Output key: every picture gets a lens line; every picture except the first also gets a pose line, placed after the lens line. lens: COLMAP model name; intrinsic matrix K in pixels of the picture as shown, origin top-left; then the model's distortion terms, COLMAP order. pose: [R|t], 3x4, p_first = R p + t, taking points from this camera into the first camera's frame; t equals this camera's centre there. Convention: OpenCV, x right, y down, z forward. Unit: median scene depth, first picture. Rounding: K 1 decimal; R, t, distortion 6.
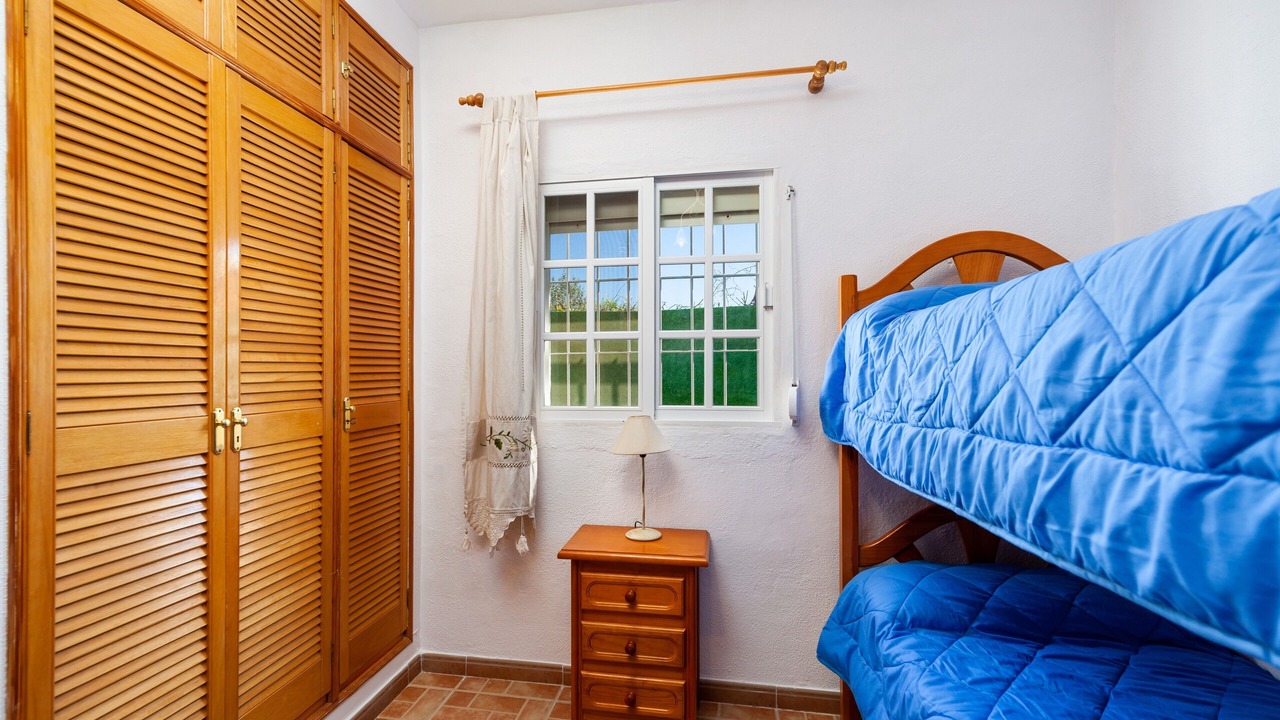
lens RADIAL K [[565.3, 0, 622.2], [0, 565.3, 376.8], [0, 0, 1]] dist [0.004487, -0.000735]
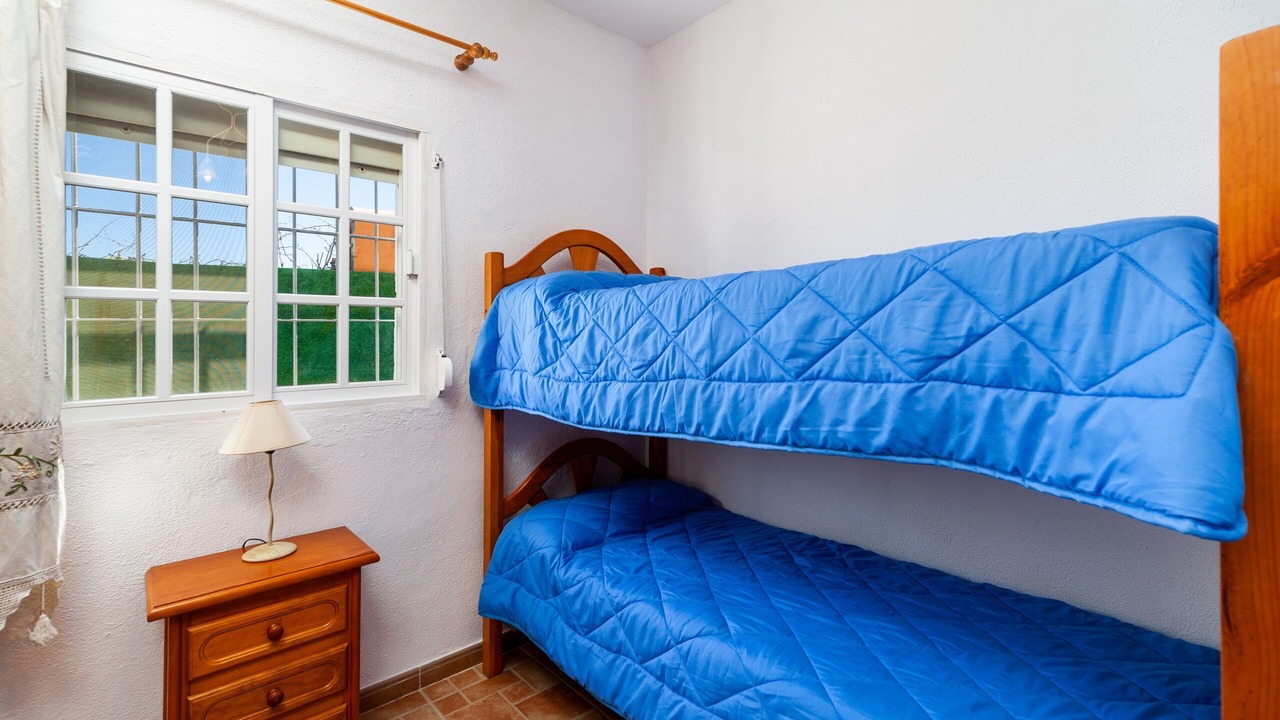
lens RADIAL K [[565.3, 0, 632.2], [0, 565.3, 355.7], [0, 0, 1]] dist [0.004487, -0.000735]
pose [[0.615632, -0.030483, 0.787444, -0.298916], [0.022999, 0.999521, 0.020712, 0.001436], [-0.787698, 0.005359, 0.616038, 0.130915]]
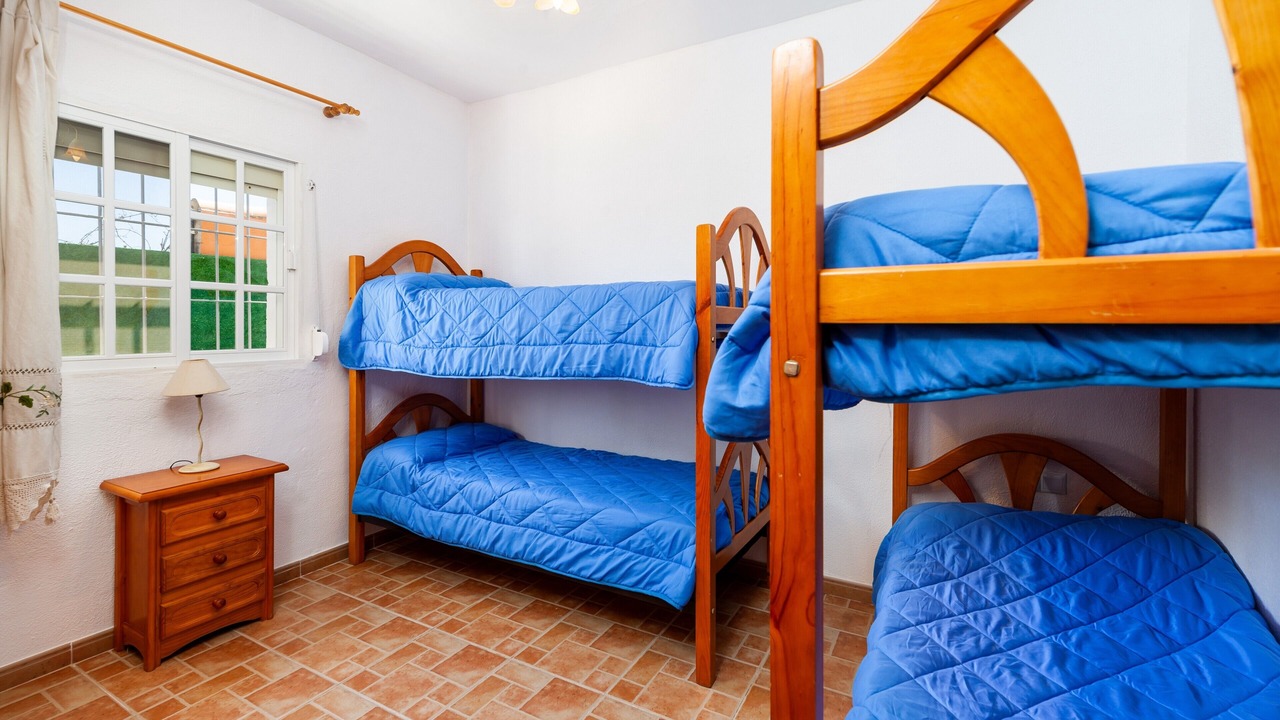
lens RADIAL K [[565.3, 0, 635.2], [0, 565.3, 390.8], [0, 0, 1]] dist [0.004487, -0.000735]
pose [[0.305923, -0.103751, 0.946386, -0.826292], [-0.000489, 0.994027, 0.109132, 0.010429], [-0.952056, -0.033849, 0.304045, -0.156350]]
